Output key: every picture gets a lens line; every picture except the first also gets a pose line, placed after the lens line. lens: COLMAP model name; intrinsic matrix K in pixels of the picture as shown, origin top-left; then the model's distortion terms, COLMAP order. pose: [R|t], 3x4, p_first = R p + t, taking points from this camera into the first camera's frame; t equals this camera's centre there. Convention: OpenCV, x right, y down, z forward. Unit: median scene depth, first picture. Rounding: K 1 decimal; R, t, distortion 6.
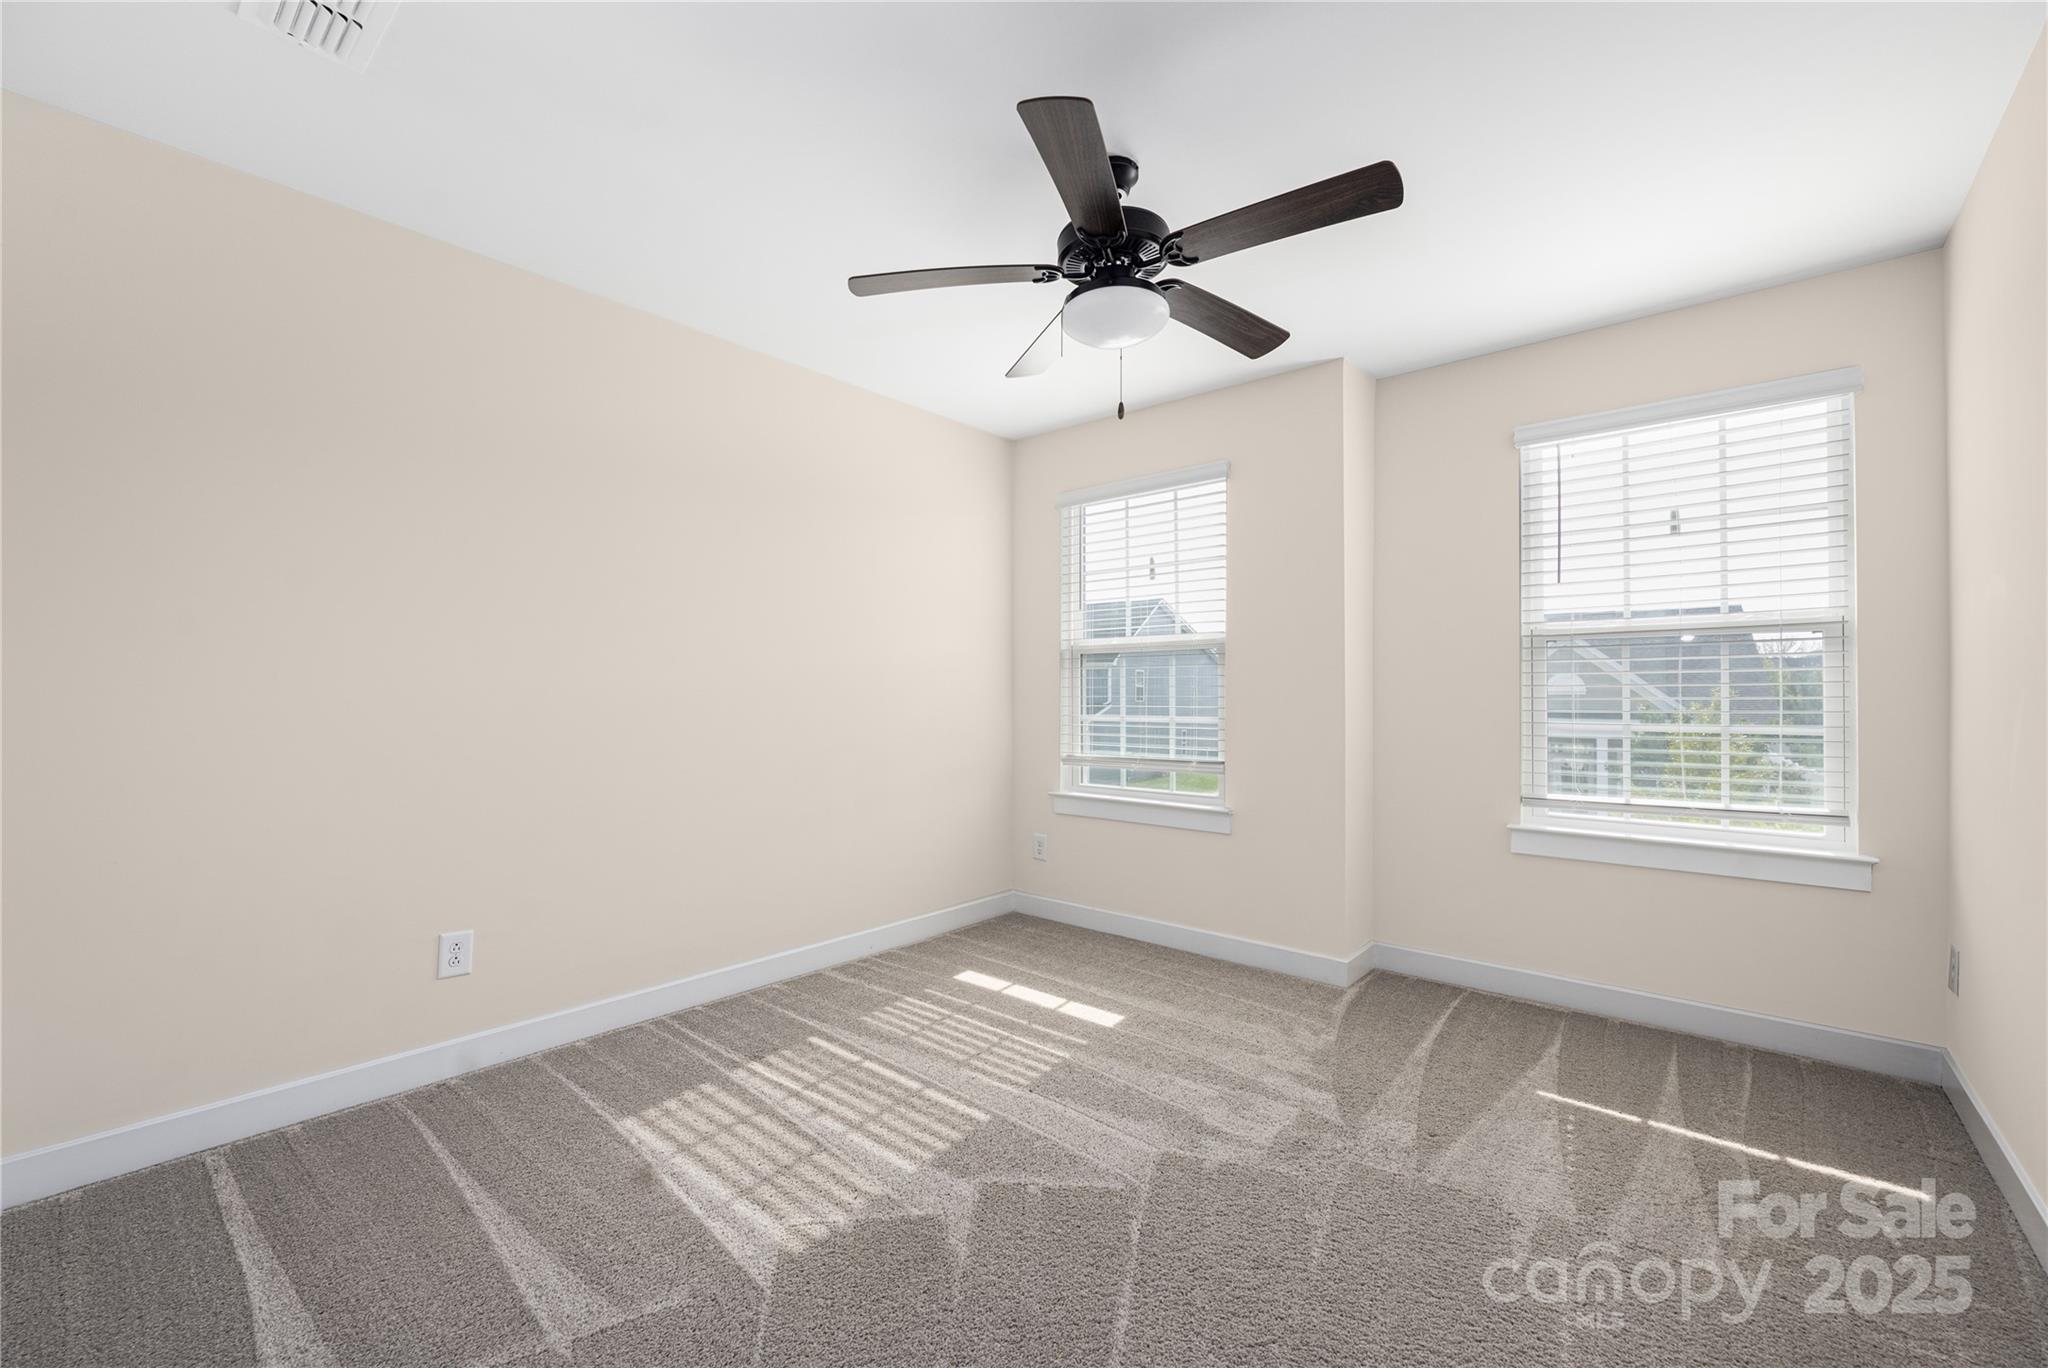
lens RADIAL K [[849.9, 0, 1031.5], [0, 849.9, 684.5], [0, 0, 1]] dist [0.000658, -0.000029]
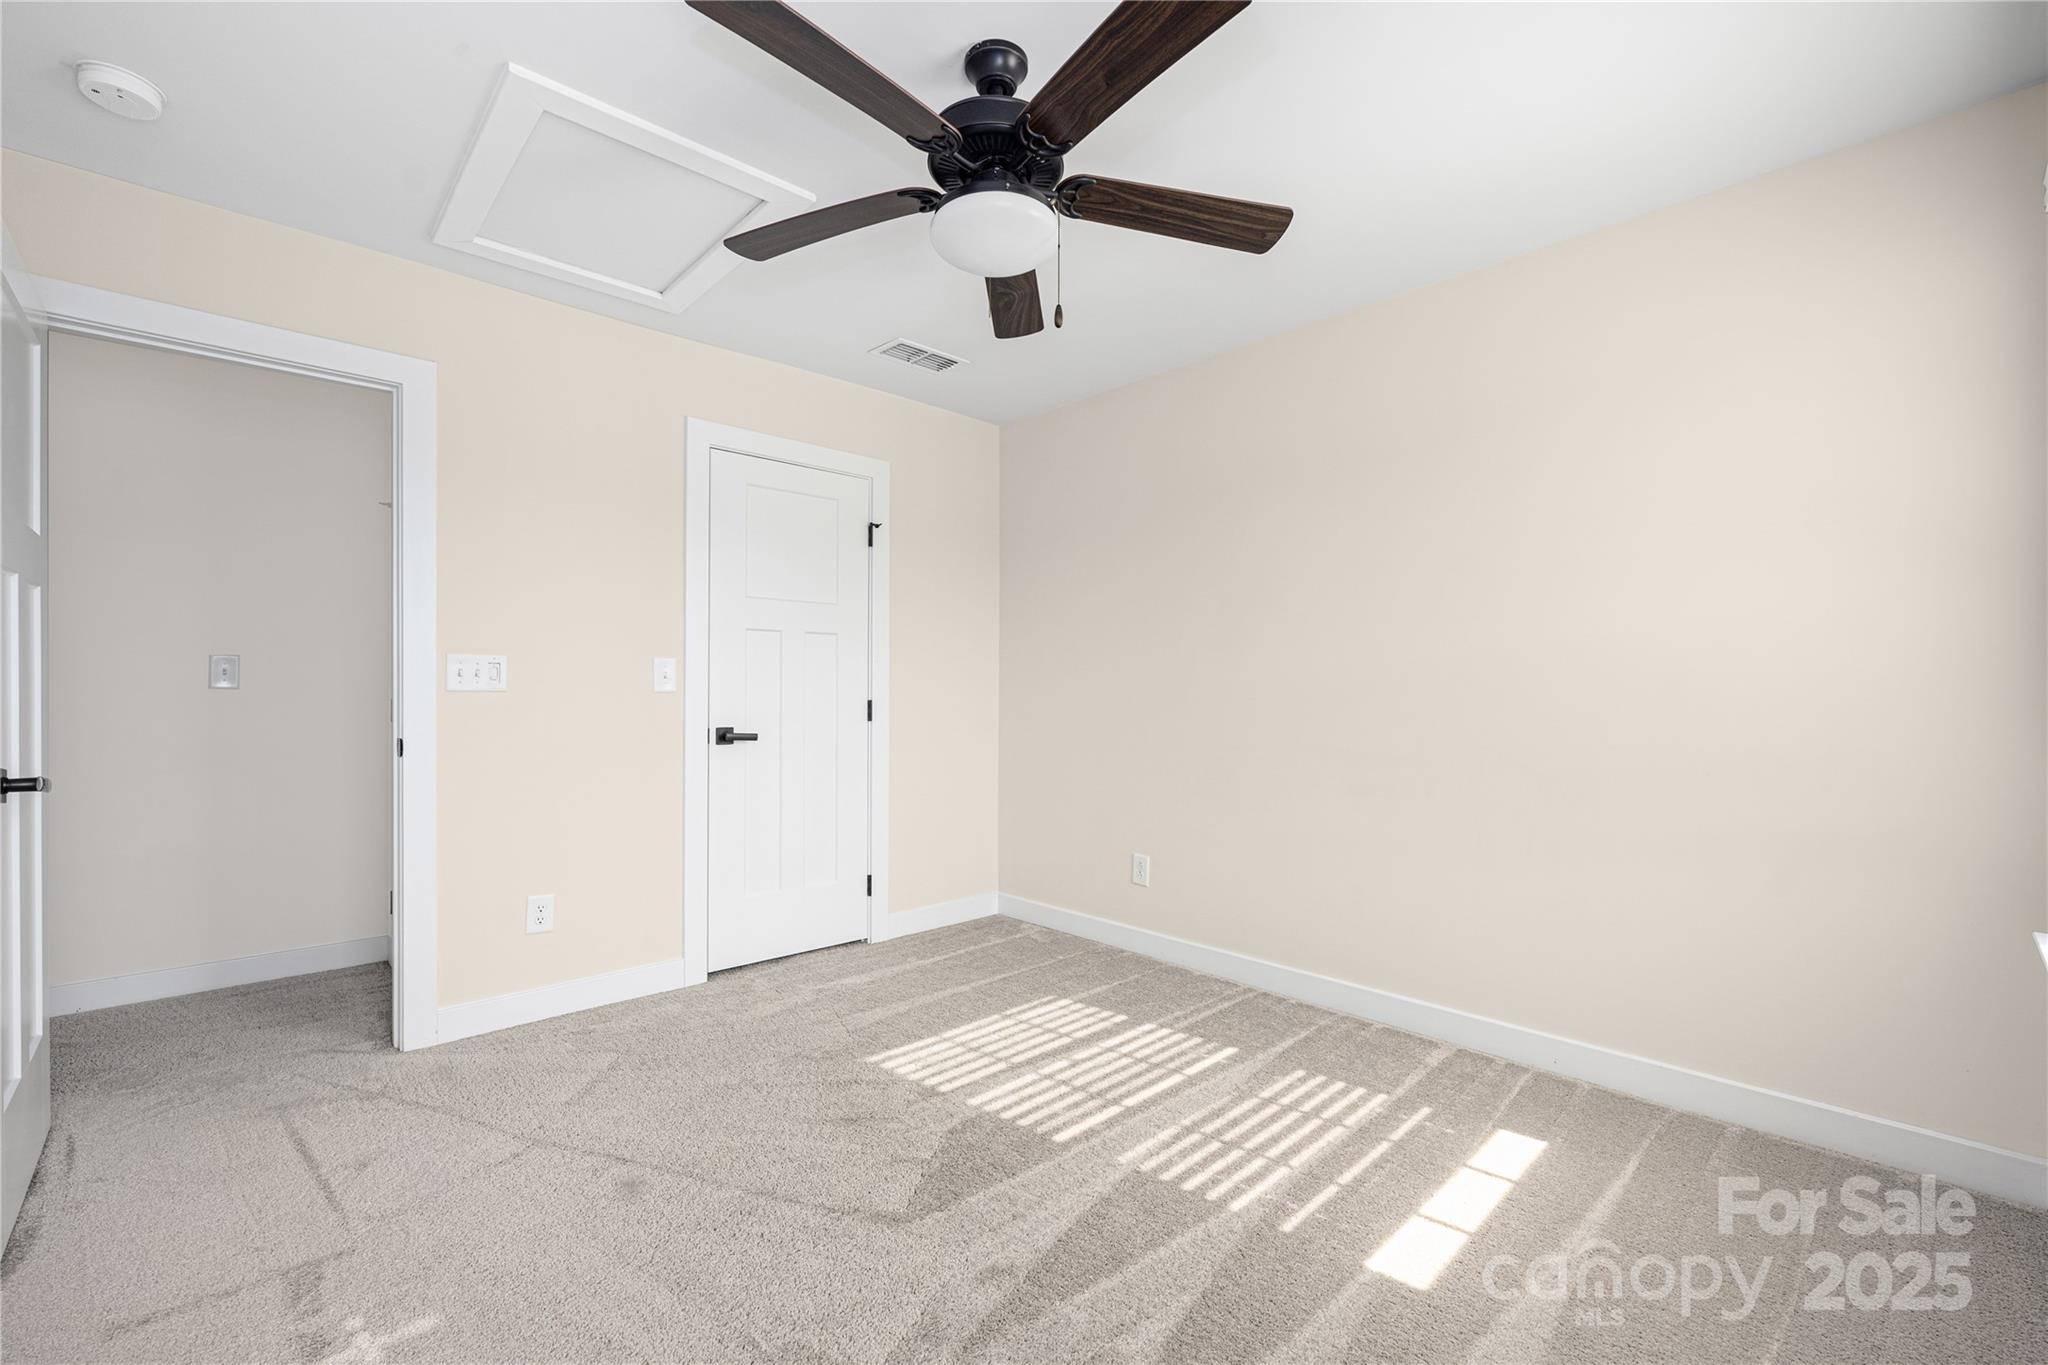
lens RADIAL K [[849.9, 0, 1036.5], [0, 849.9, 697.0], [0, 0, 1]] dist [0.000658, -0.000029]
pose [[-0.094826, 0.004212, -0.995485, 0.631331], [0.001923, 0.999990, 0.004048, 0.010133], [0.995492, -0.001530, -0.094833, 0.759585]]
